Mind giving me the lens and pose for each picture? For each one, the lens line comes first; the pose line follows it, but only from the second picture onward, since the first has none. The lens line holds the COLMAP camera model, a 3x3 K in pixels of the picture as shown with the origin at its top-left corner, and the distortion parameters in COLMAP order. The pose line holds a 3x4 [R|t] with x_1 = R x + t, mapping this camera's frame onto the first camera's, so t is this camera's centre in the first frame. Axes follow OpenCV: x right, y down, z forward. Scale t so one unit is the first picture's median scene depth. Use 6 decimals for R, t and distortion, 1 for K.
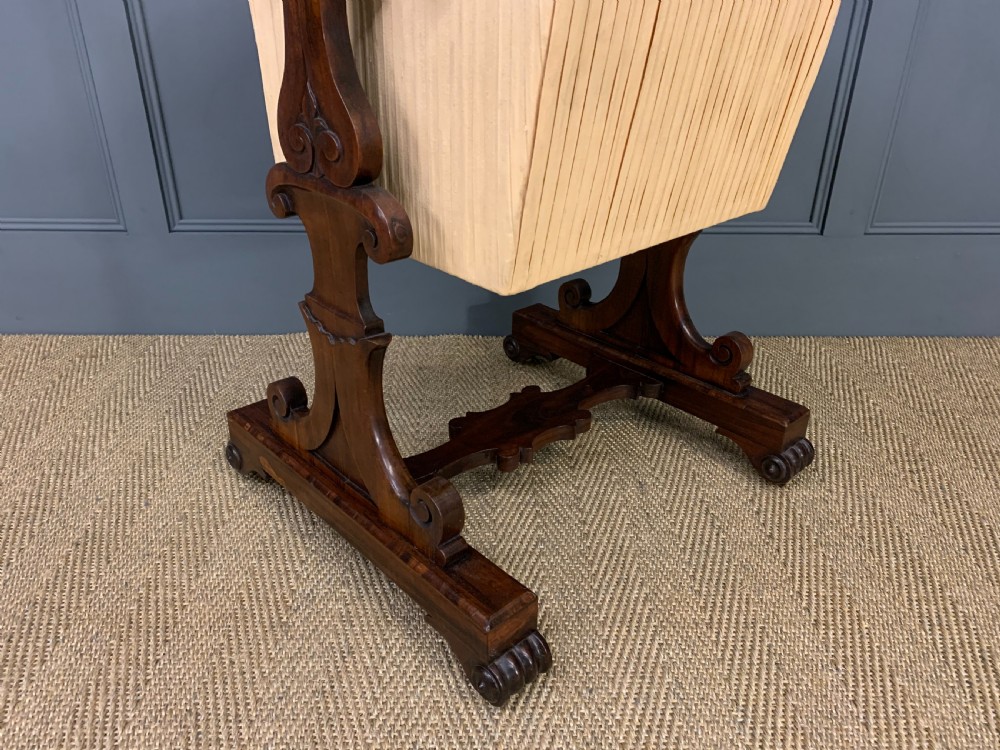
lens RADIAL K [[752.4, 0, 493.9], [0, 752.4, 358.7], [0, 0, 1]] dist [0.012348, -0.004842]
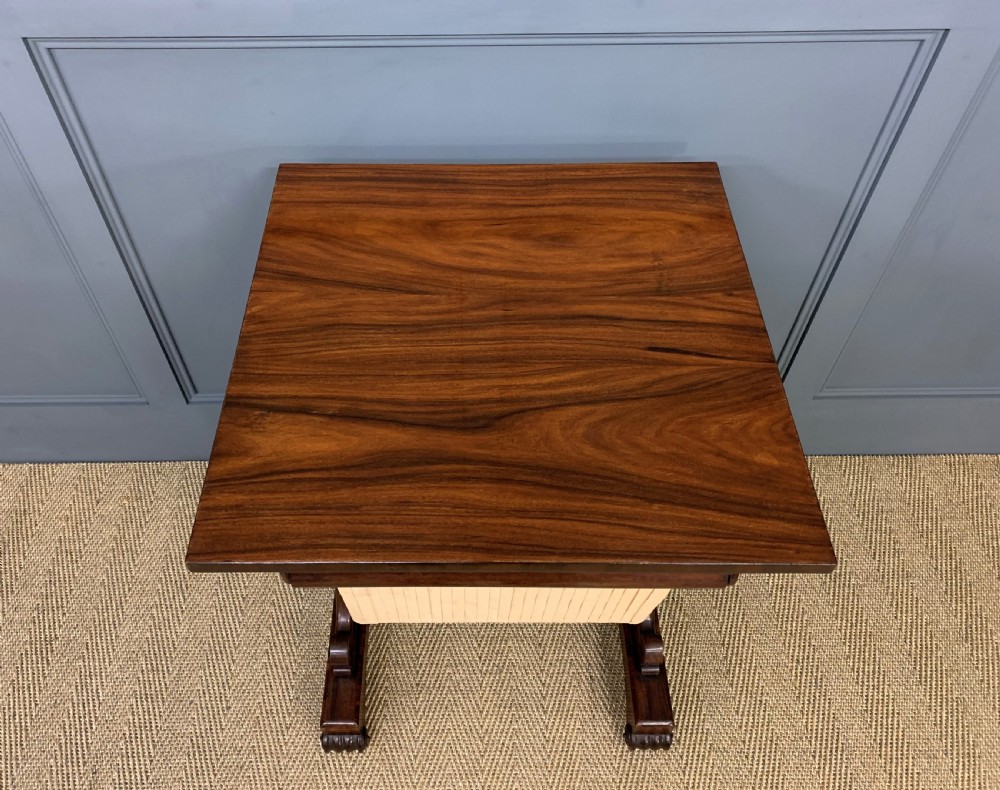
lens RADIAL K [[796.2, 0, 469.7], [0, 796.2, 372.9], [0, 0, 1]] dist [-0.004306, 0.020983]
pose [[0.999954, -0.006616, -0.006998, -0.007170], [0.008865, 0.916309, 0.400373, -1.038100], [0.003764, -0.400416, 0.916326, -0.088568]]
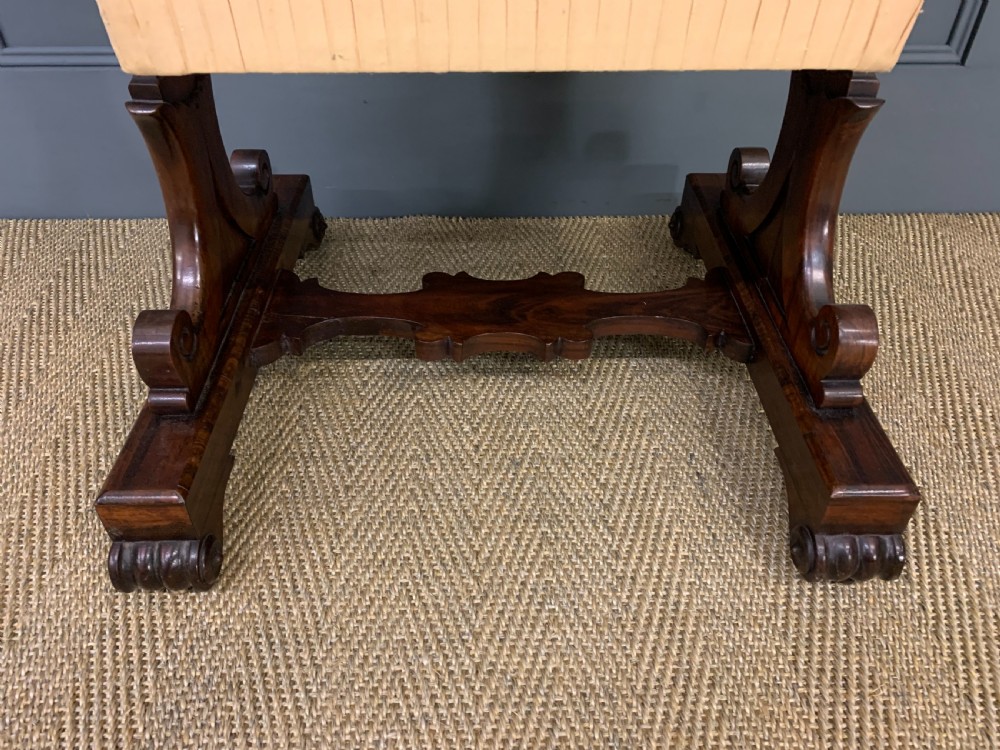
lens RADIAL K [[752.4, 0, 495.0], [0, 752.4, 363.5], [0, 0, 1]] dist [0.012348, -0.004842]
pose [[0.999932, -0.009692, 0.006560, 0.014377], [0.007930, 0.973342, 0.229223, -0.096744], [-0.008607, -0.229155, 0.973352, 0.439950]]
